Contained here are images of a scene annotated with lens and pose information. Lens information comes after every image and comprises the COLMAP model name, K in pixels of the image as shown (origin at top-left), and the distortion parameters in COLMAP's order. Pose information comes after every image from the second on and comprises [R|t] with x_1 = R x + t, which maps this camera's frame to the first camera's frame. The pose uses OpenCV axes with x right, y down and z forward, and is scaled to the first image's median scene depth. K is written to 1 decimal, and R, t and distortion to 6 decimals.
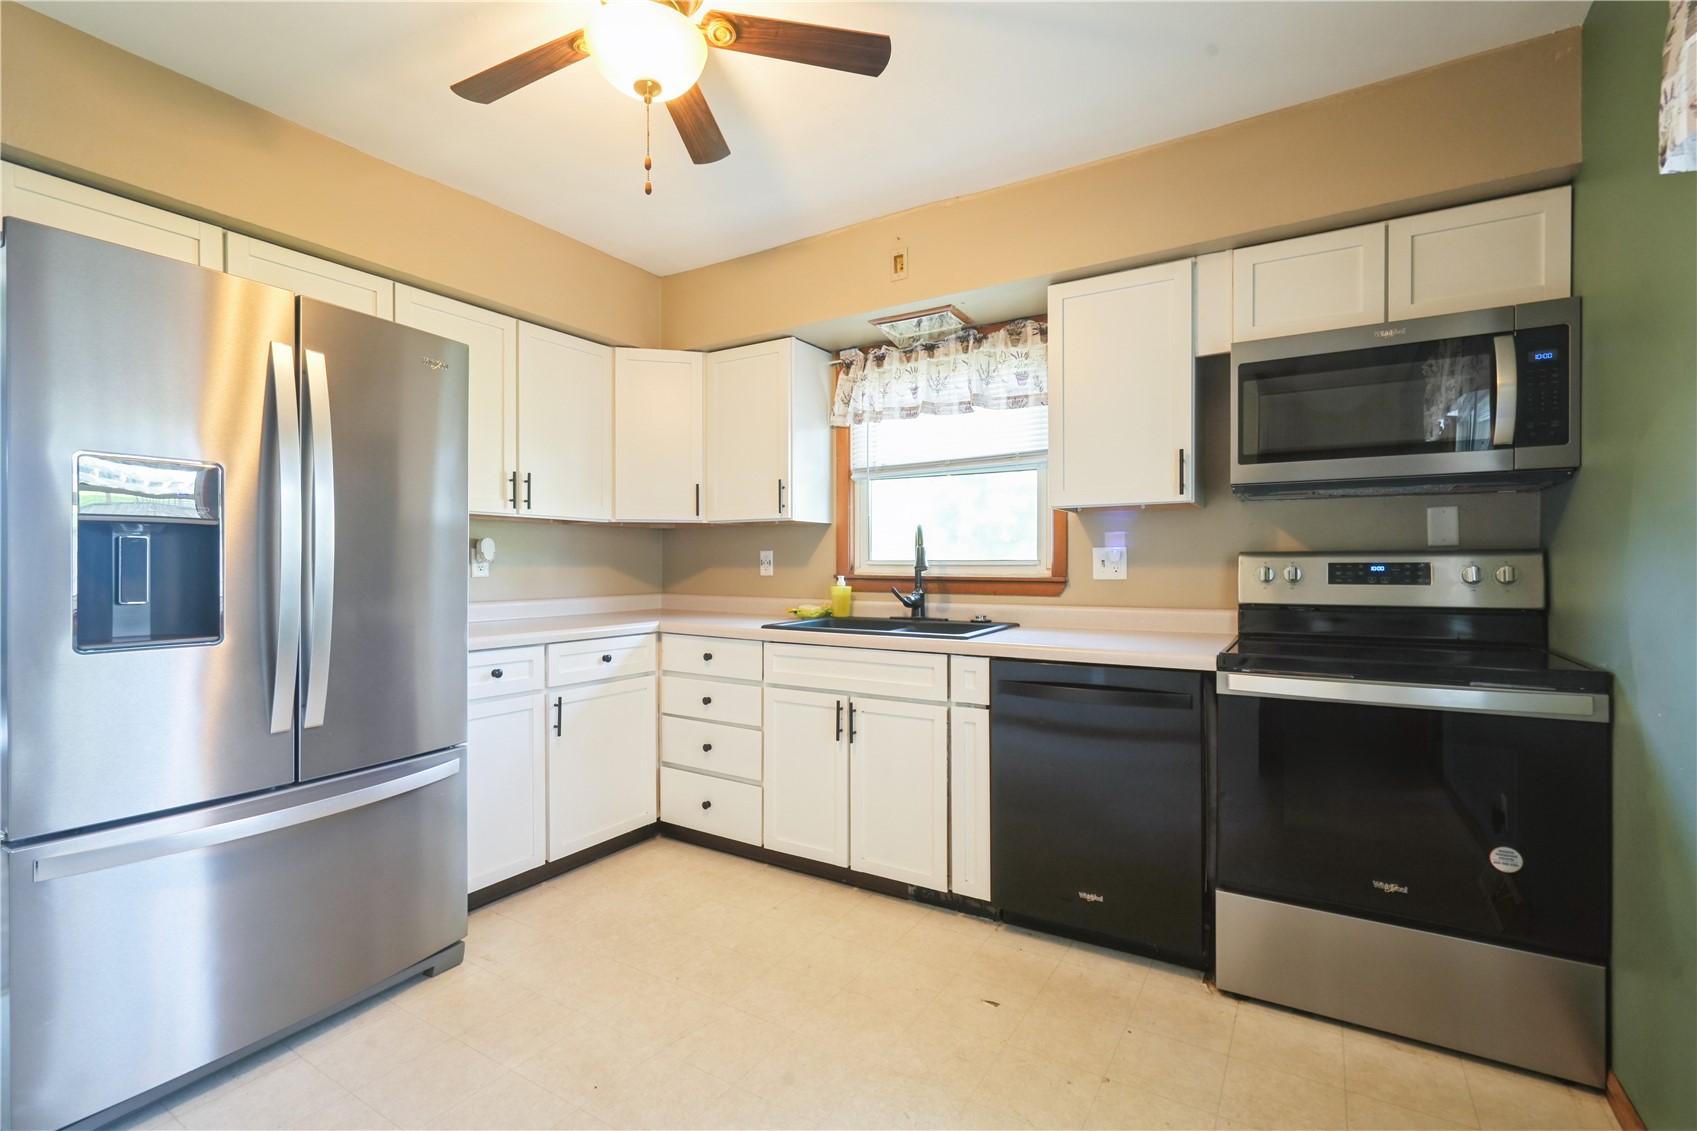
lens RADIAL K [[772.7, 0, 849.2], [0, 772.7, 569.6], [0, 0, 1]] dist [0.010315, -0.001162]
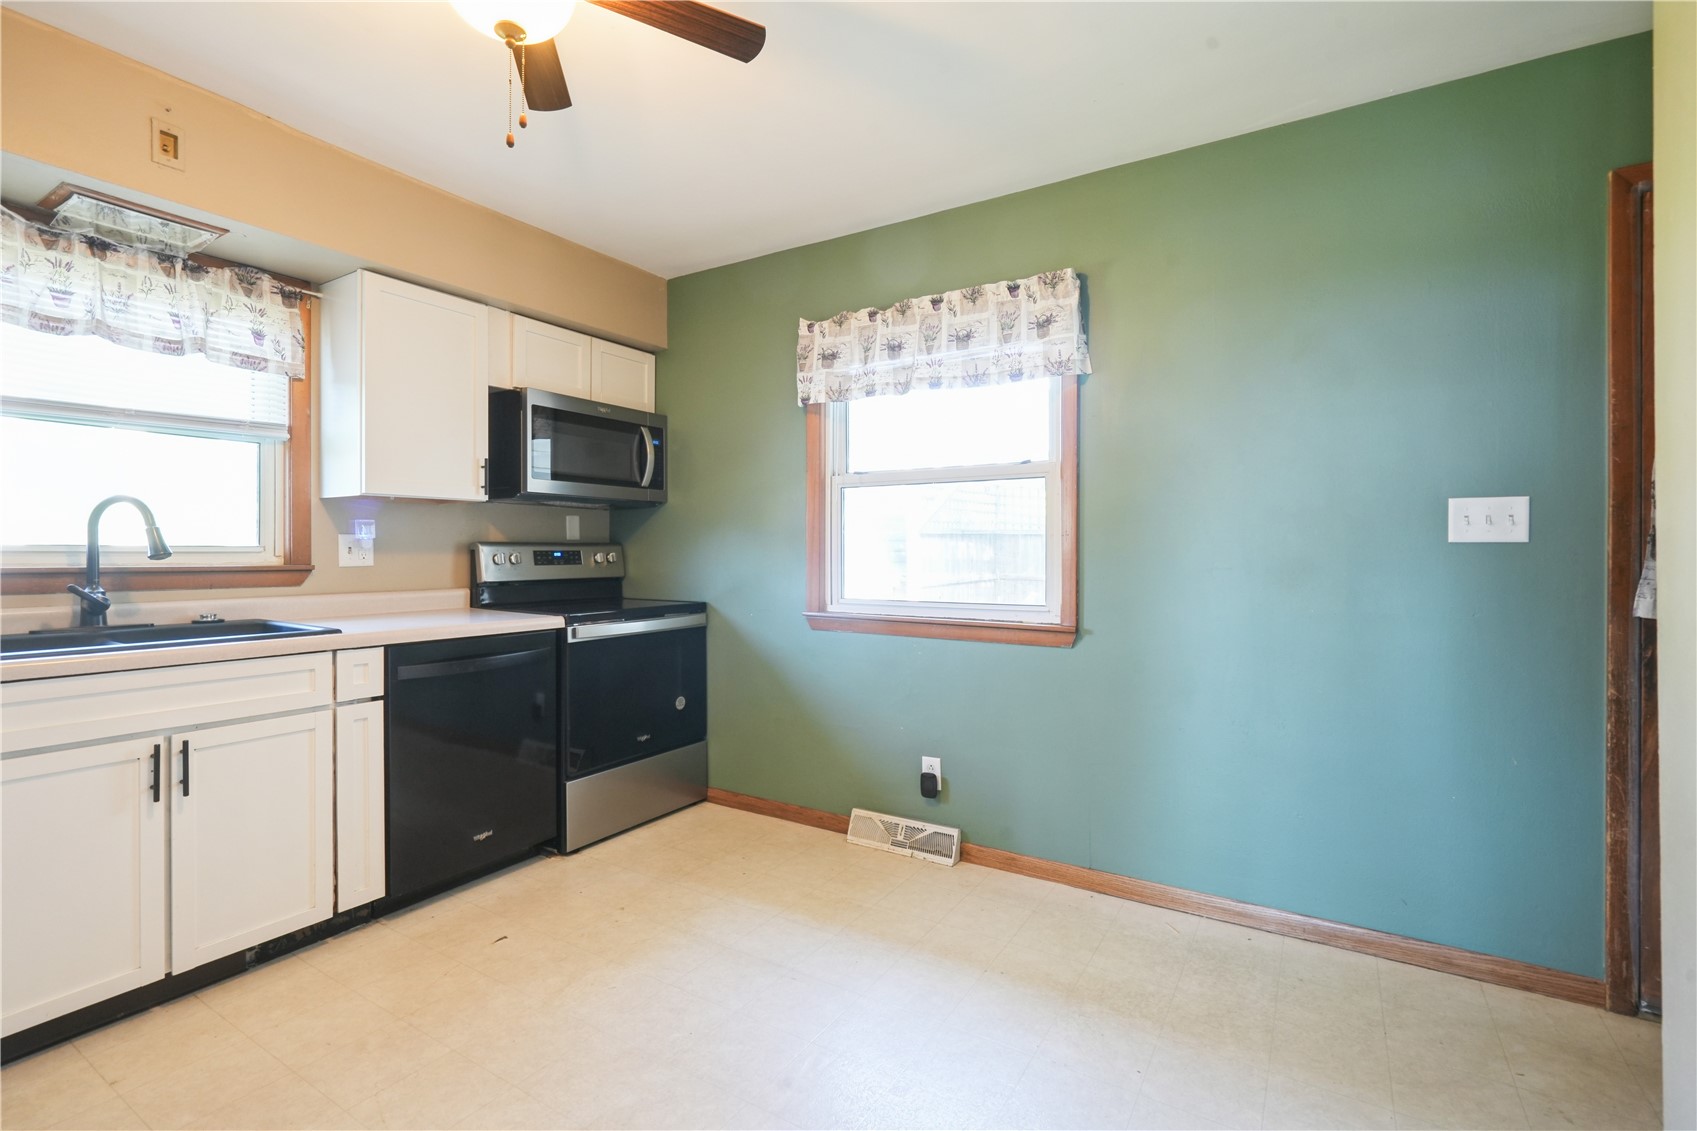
lens RADIAL K [[772.7, 0, 849.5], [0, 772.7, 556.1], [0, 0, 1]] dist [0.010315, -0.001162]
pose [[0.008750, -0.001928, 0.999960, -0.684115], [0.008798, 0.999960, 0.001851, 0.003252], [-0.999923, 0.008781, 0.008767, 0.348960]]
